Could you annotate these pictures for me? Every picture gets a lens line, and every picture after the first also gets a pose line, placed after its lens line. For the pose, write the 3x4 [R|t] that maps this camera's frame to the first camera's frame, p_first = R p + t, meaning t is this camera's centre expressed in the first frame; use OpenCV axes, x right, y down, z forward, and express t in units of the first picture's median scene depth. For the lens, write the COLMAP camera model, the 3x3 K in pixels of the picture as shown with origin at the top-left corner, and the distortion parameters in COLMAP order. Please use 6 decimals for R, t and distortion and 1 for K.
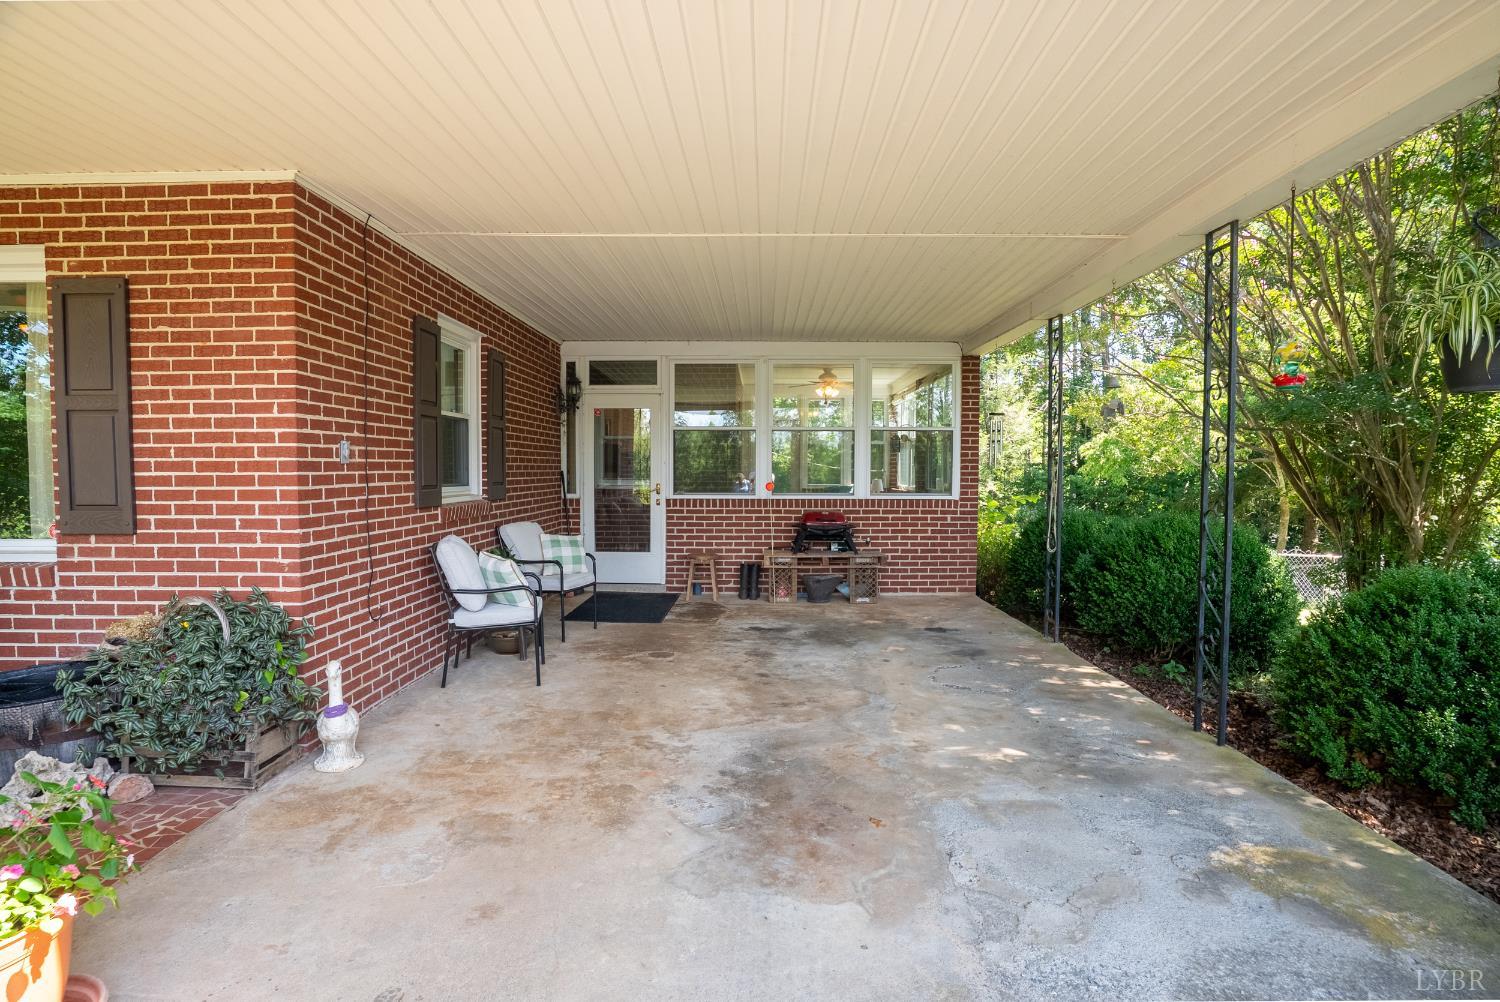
lens RADIAL K [[740.3, 0, 749.9], [0, 740.3, 499.1], [0, 0, 1]] dist [-0.066907, 0.028006]
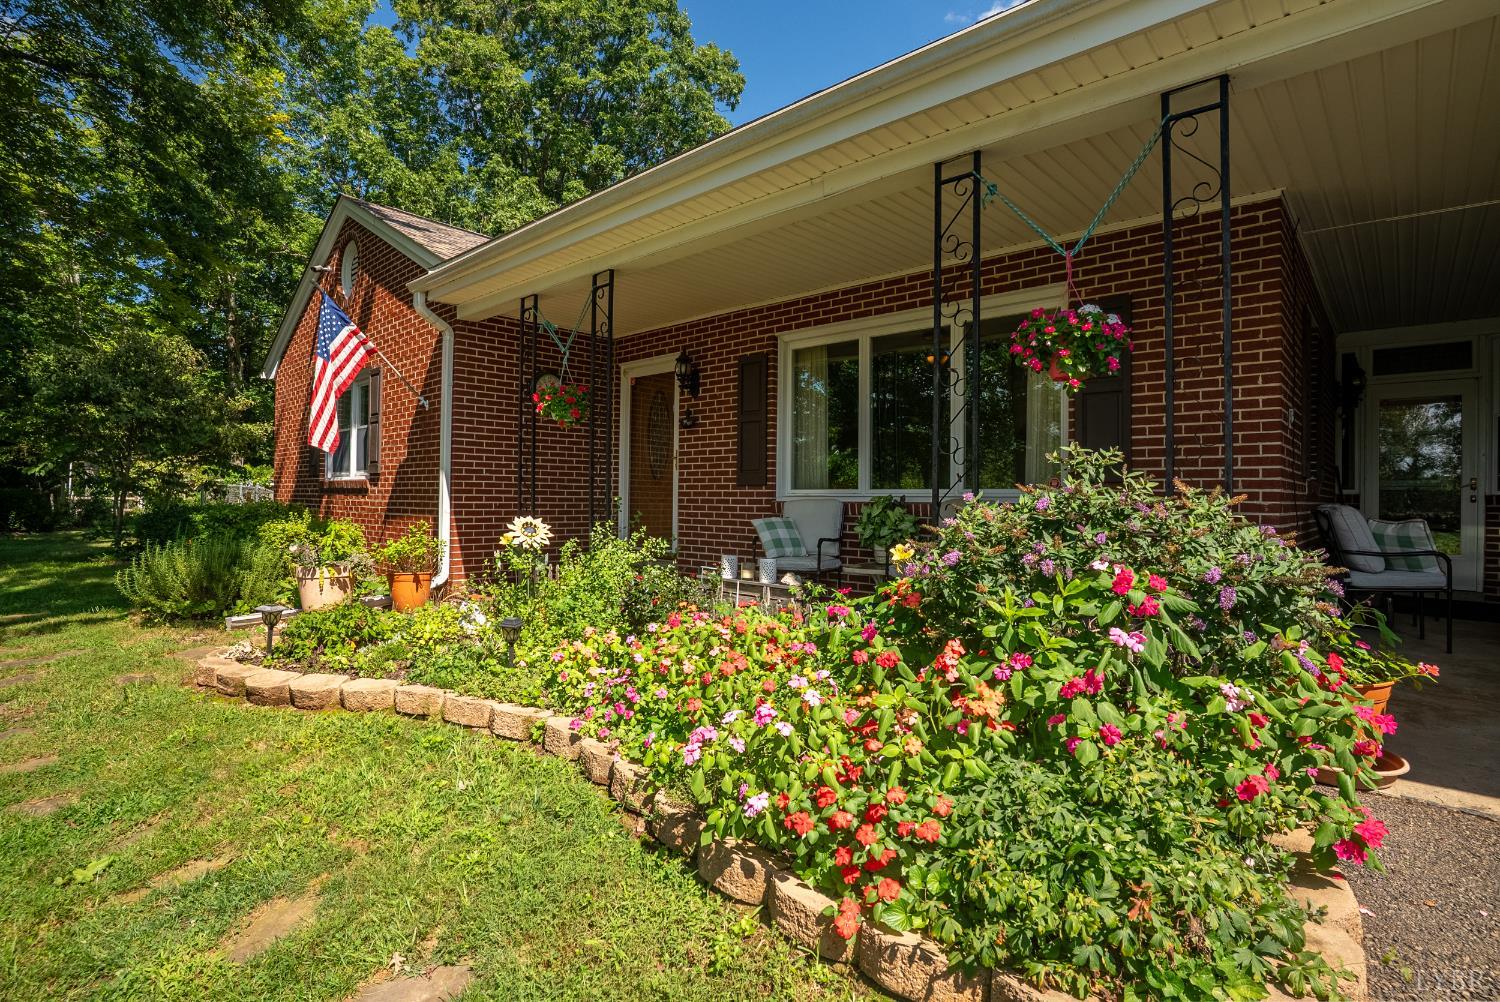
lens RADIAL K [[740.3, 0, 749.9], [0, 740.3, 499.1], [0, 0, 1]] dist [-0.066907, 0.028006]
pose [[0.746013, 0.009024, -0.665871, -0.483660], [-0.038821, 0.998797, -0.029958, 0.150810], [0.664799, 0.048199, 0.745465, -0.502062]]
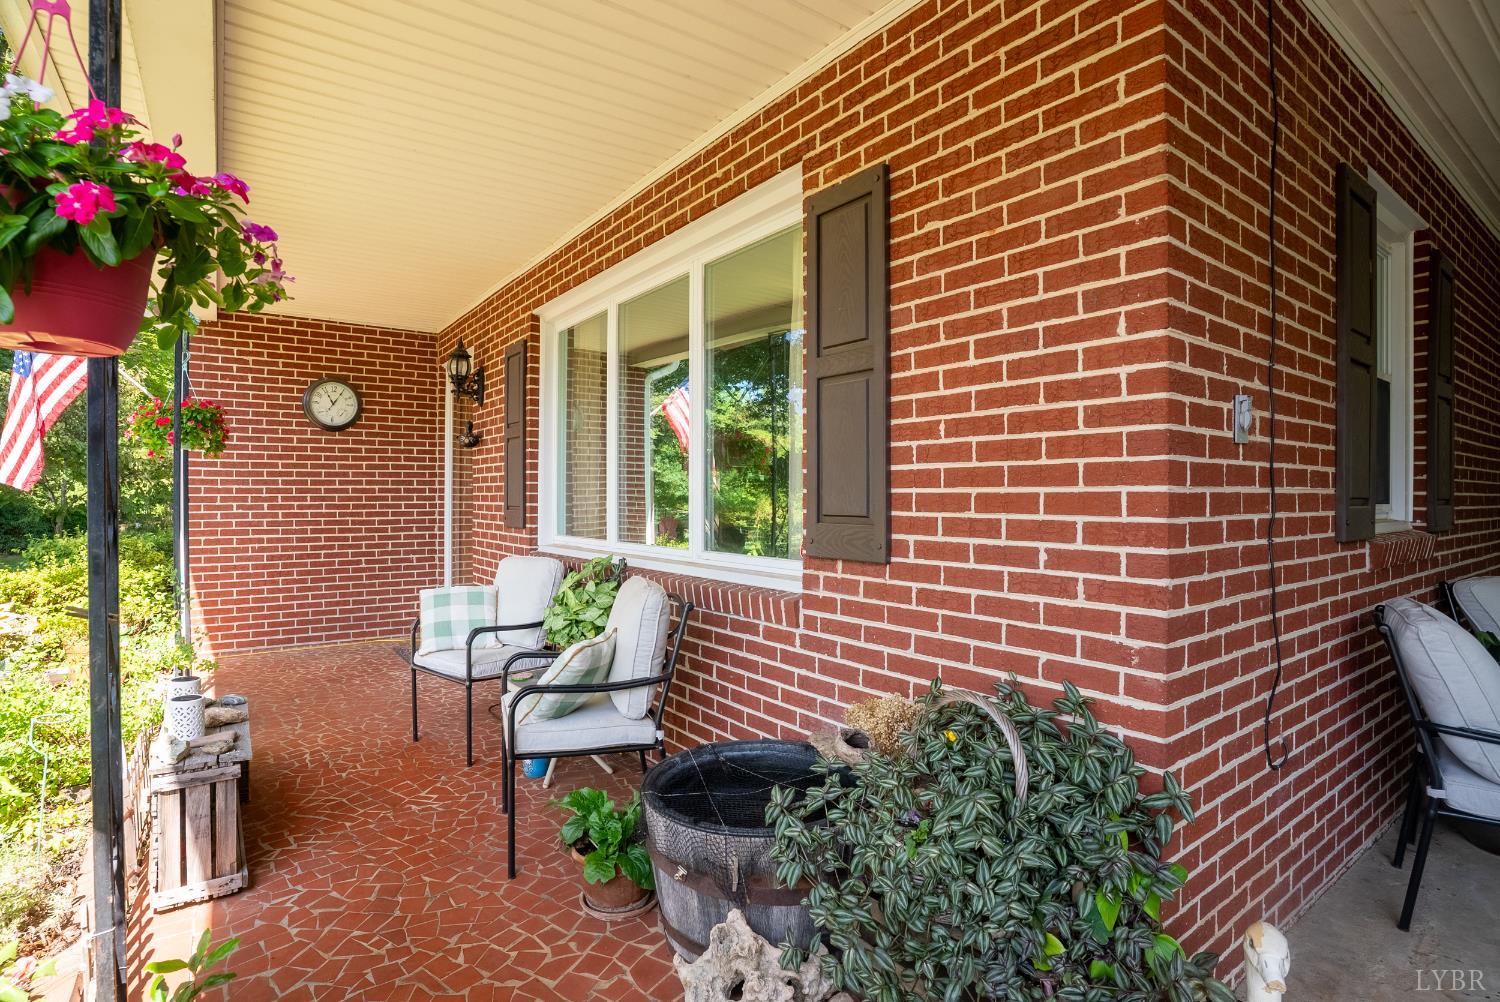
lens RADIAL K [[740.3, 0, 749.9], [0, 740.3, 499.1], [0, 0, 1]] dist [-0.066907, 0.028006]
pose [[0.601285, 0.005146, -0.799018, -0.416189], [-0.035401, 0.999169, -0.020205, 0.009871], [0.798250, 0.040435, 0.600968, 0.511801]]
